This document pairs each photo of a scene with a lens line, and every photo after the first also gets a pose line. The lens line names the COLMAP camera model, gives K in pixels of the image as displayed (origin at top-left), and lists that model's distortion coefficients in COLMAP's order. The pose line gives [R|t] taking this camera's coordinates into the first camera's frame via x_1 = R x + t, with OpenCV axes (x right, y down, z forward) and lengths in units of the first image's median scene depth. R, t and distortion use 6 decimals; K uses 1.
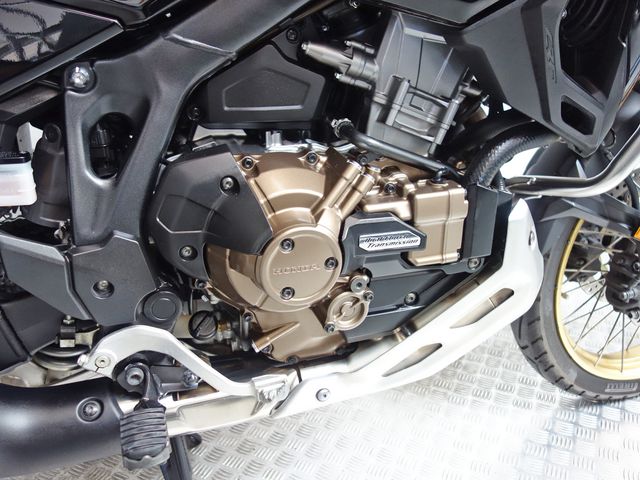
lens RADIAL K [[564.8, 0, 320.0], [0, 564.8, 240.0], [0, 0, 1]] dist [0.007814, -0.008124]
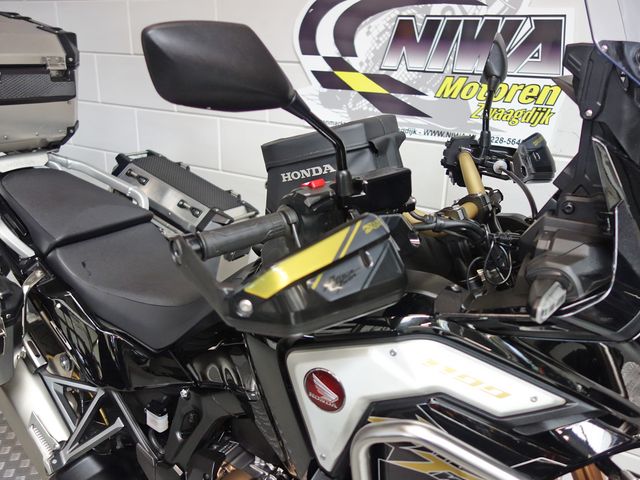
lens RADIAL K [[561.4, 0, 320.0], [0, 561.4, 240.0], [0, 0, 1]] dist [0.014980, -0.016417]
pose [[0.618965, 0.286493, -0.731303, 1.098113], [-0.353161, 0.933184, 0.066670, -0.992656], [0.701541, 0.217001, 0.678786, -0.170300]]
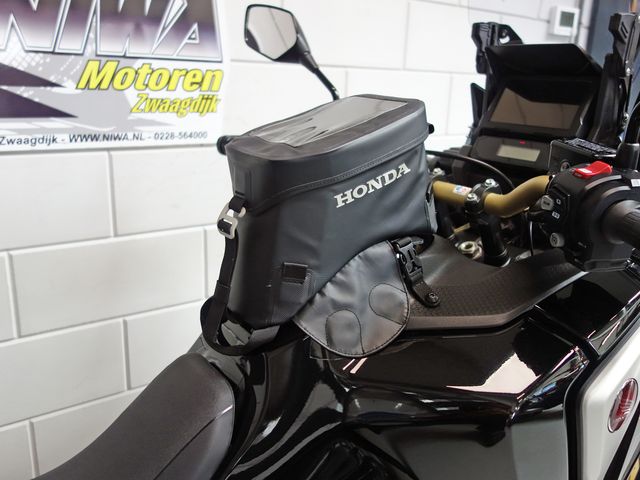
lens RADIAL K [[564.8, 0, 320.0], [0, 564.8, 240.0], [0, 0, 1]] dist [0.007814, -0.008124]
pose [[0.955725, -0.030532, 0.292673, -0.365796], [0.069684, 0.989795, -0.124295, -0.837305], [-0.285891, 0.139187, 0.948100, -0.142308]]
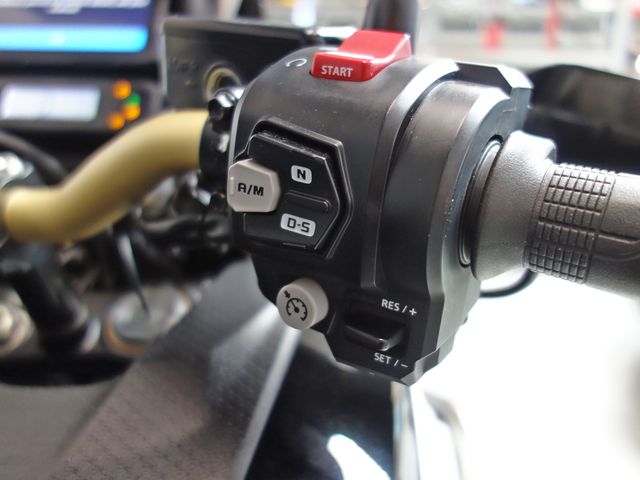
lens RADIAL K [[564.8, 0, 320.0], [0, 564.8, 240.0], [0, 0, 1]] dist [0.007814, -0.008124]
pose [[0.445913, -0.229254, 0.865219, 0.003433], [0.351672, 0.933781, 0.066178, -0.955329], [-0.823097, 0.274764, 0.497008, 0.405274]]
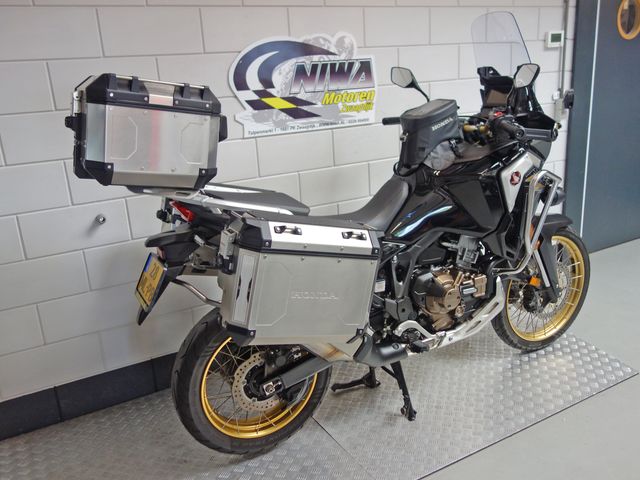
lens RADIAL K [[564.8, 0, 320.0], [0, 564.8, 240.0], [0, 0, 1]] dist [0.007814, -0.008124]
pose [[0.984846, -0.089283, 0.148680, -1.337088], [0.108619, 0.985879, -0.127456, 0.037454], [-0.135201, 0.141674, 0.980637, -2.528296]]
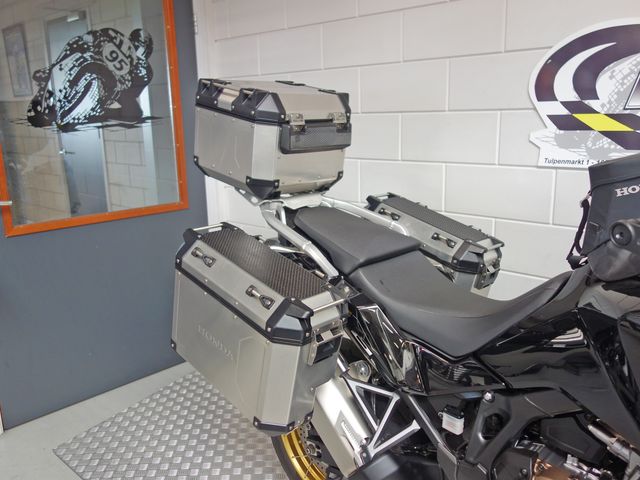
lens RADIAL K [[564.8, 0, 320.0], [0, 564.8, 240.0], [0, 0, 1]] dist [0.007814, -0.008124]
pose [[0.454077, 0.199245, -0.868398, 1.006395], [-0.345607, 0.937747, 0.034442, -0.637149], [0.821200, 0.284485, 0.494670, -0.789427]]
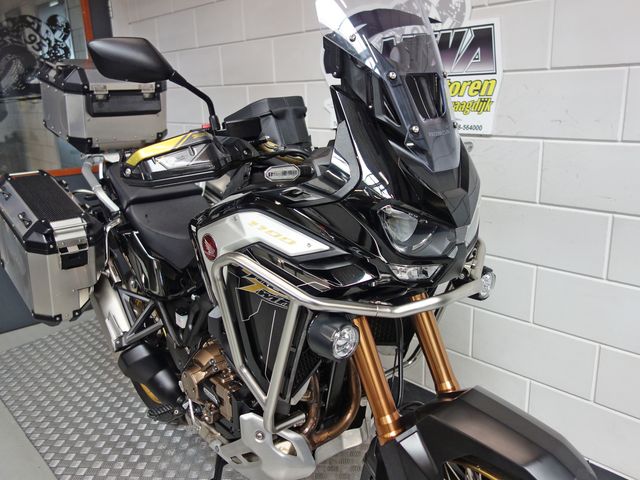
lens RADIAL K [[564.8, 0, 320.0], [0, 564.8, 240.0], [0, 0, 1]] dist [0.007814, -0.008124]
pose [[0.376996, 0.239181, -0.894800, 2.212746], [-0.351694, 0.930694, 0.100600, -0.989788], [0.856846, 0.276770, 0.434987, 0.136832]]
